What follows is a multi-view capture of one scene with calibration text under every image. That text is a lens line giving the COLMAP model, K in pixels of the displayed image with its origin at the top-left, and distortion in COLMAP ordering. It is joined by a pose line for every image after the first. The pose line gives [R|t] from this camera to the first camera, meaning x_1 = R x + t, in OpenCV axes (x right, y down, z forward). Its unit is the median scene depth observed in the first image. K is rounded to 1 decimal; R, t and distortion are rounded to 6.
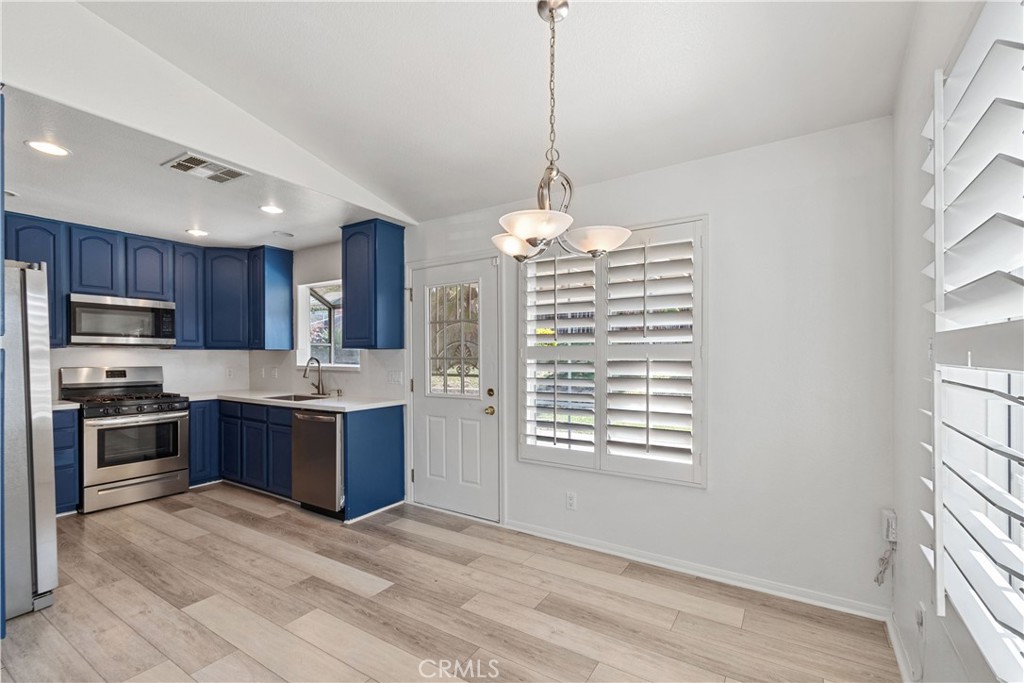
lens RADIAL K [[452.5, 0, 510.6], [0, 452.5, 349.3], [0, 0, 1]] dist [0.000273, -0.000228]
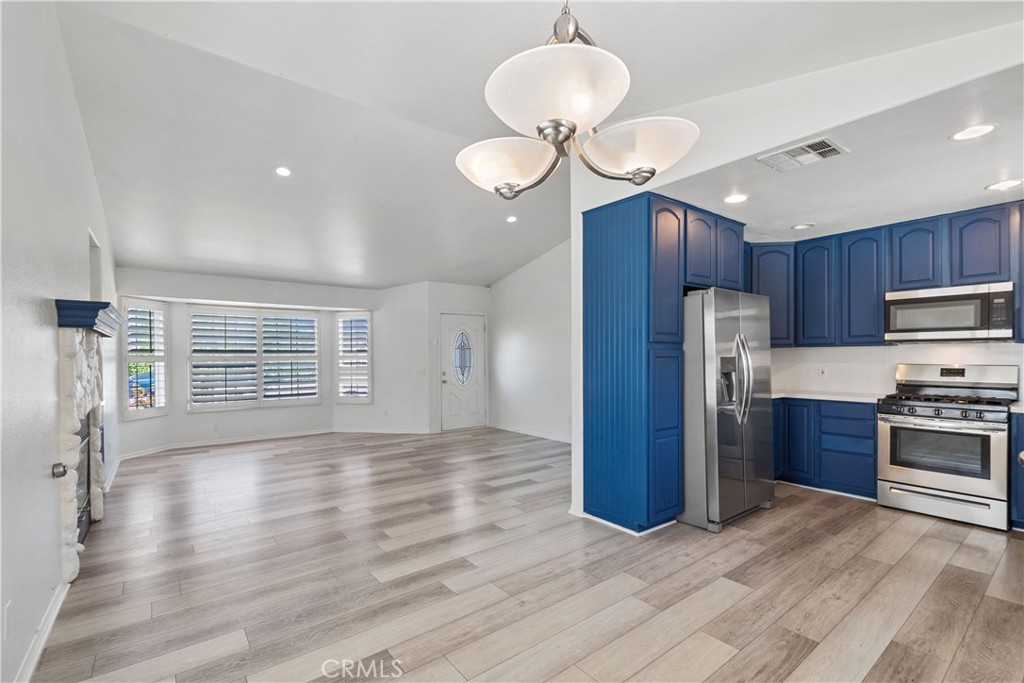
lens RADIAL K [[452.5, 0, 503.5], [0, 452.5, 360.9], [0, 0, 1]] dist [0.000273, -0.000228]
pose [[-0.342957, 0.015831, -0.939218, 0.385018], [0.019773, 0.999758, 0.009632, 0.007757], [0.939143, -0.015268, -0.343187, 0.656748]]
